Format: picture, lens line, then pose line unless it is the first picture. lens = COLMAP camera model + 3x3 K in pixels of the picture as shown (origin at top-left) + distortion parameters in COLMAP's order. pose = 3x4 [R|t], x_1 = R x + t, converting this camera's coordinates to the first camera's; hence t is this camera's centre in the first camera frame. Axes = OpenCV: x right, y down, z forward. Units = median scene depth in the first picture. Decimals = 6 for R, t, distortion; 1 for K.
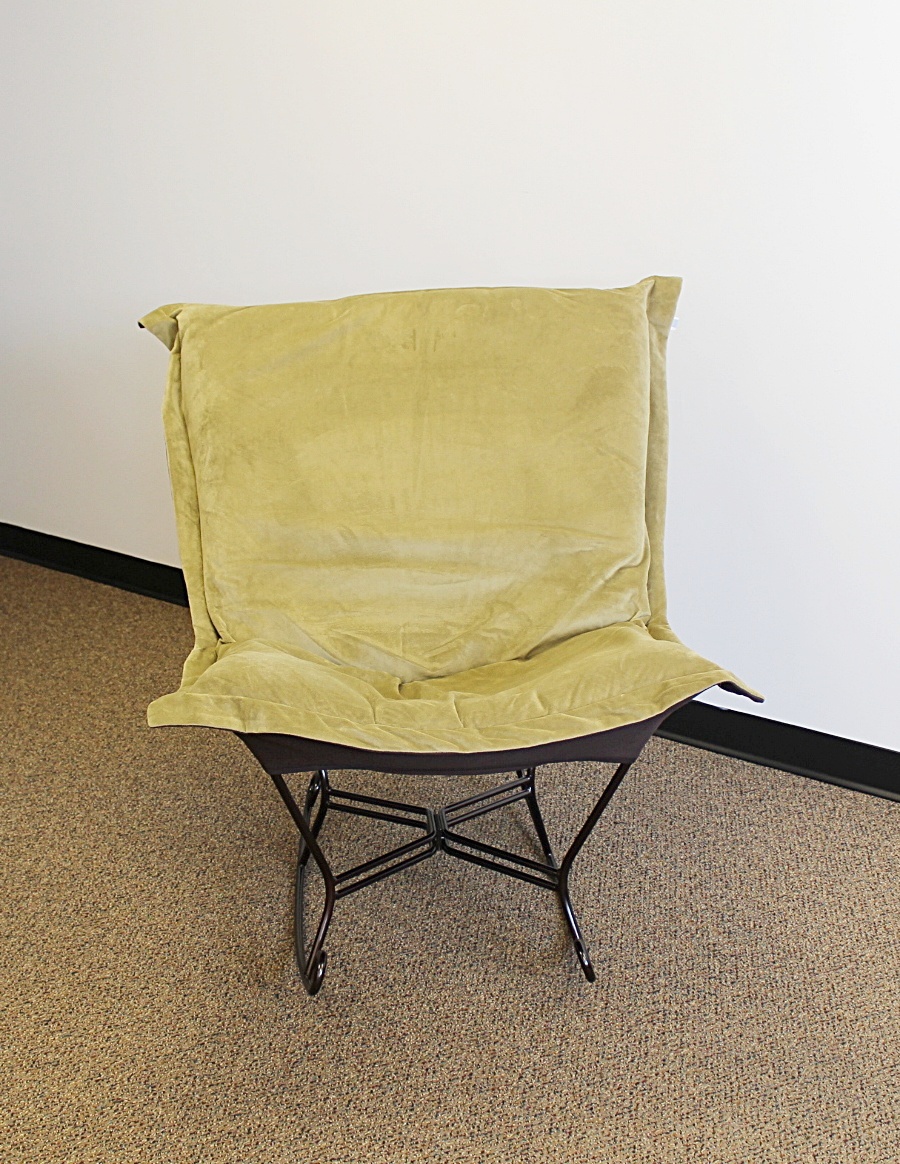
lens RADIAL K [[1600.1, 0, 450.0], [0, 1600.1, 582.0], [0, 0, 1]] dist [-0.153119, 0.093154]
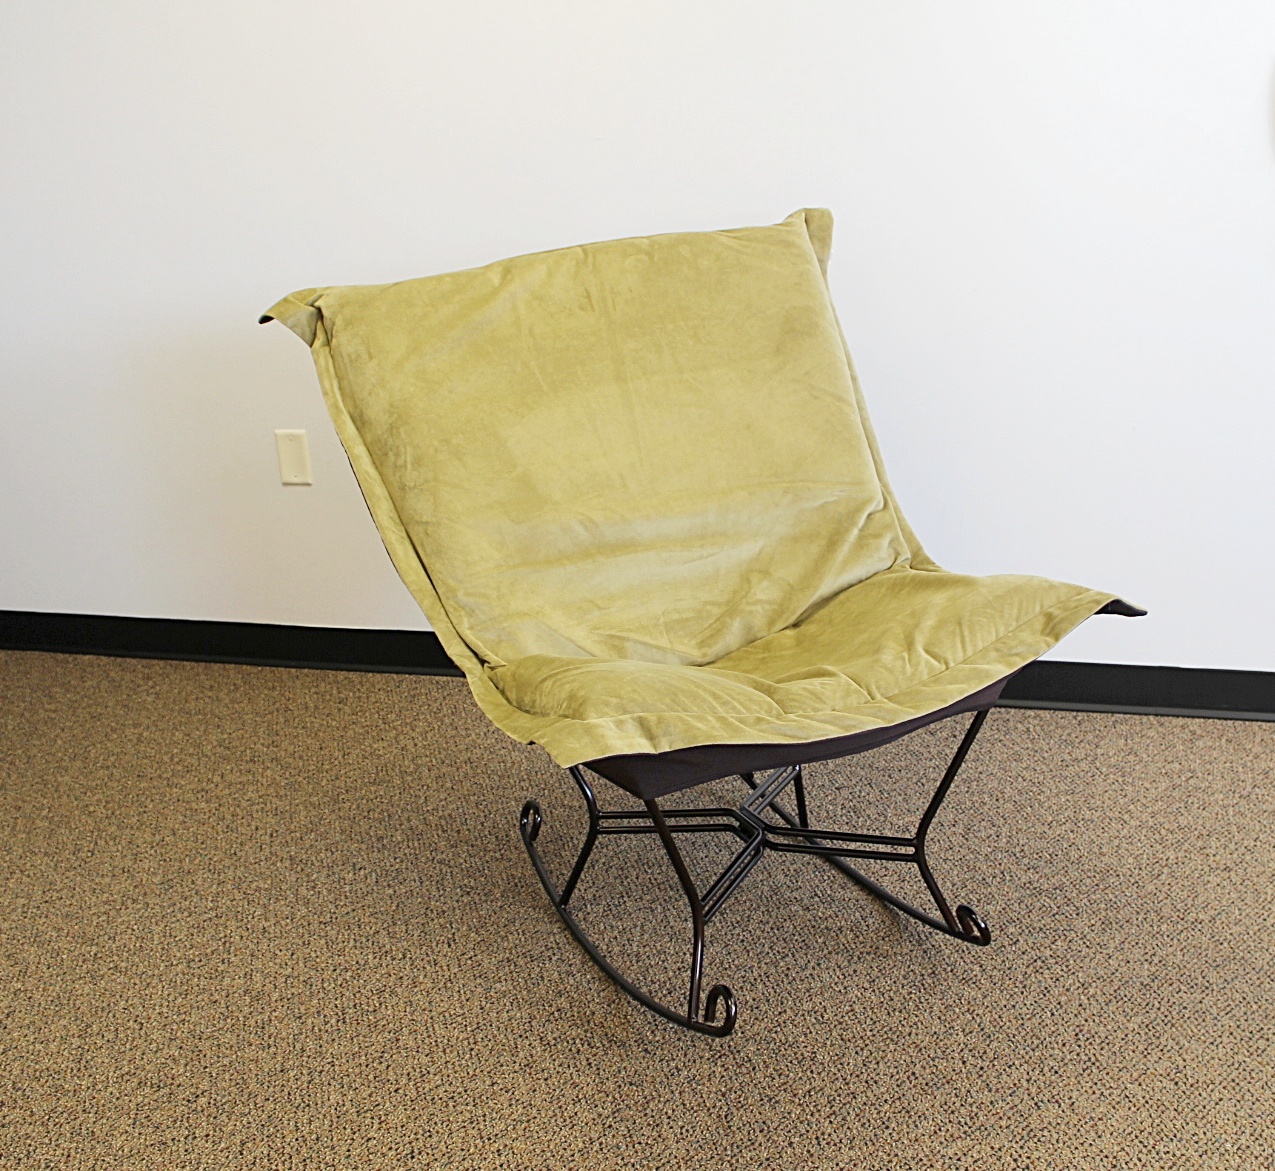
lens RADIAL K [[1591.7, 0, 729.6], [0, 1591.7, 604.8], [0, 0, 1]] dist [-0.143931, 0.067079]
pose [[0.923970, -0.170125, 0.342544, -0.300648], [0.163517, 0.985357, 0.048312, -0.014822], [-0.345747, 0.011373, 0.938259, 0.154174]]
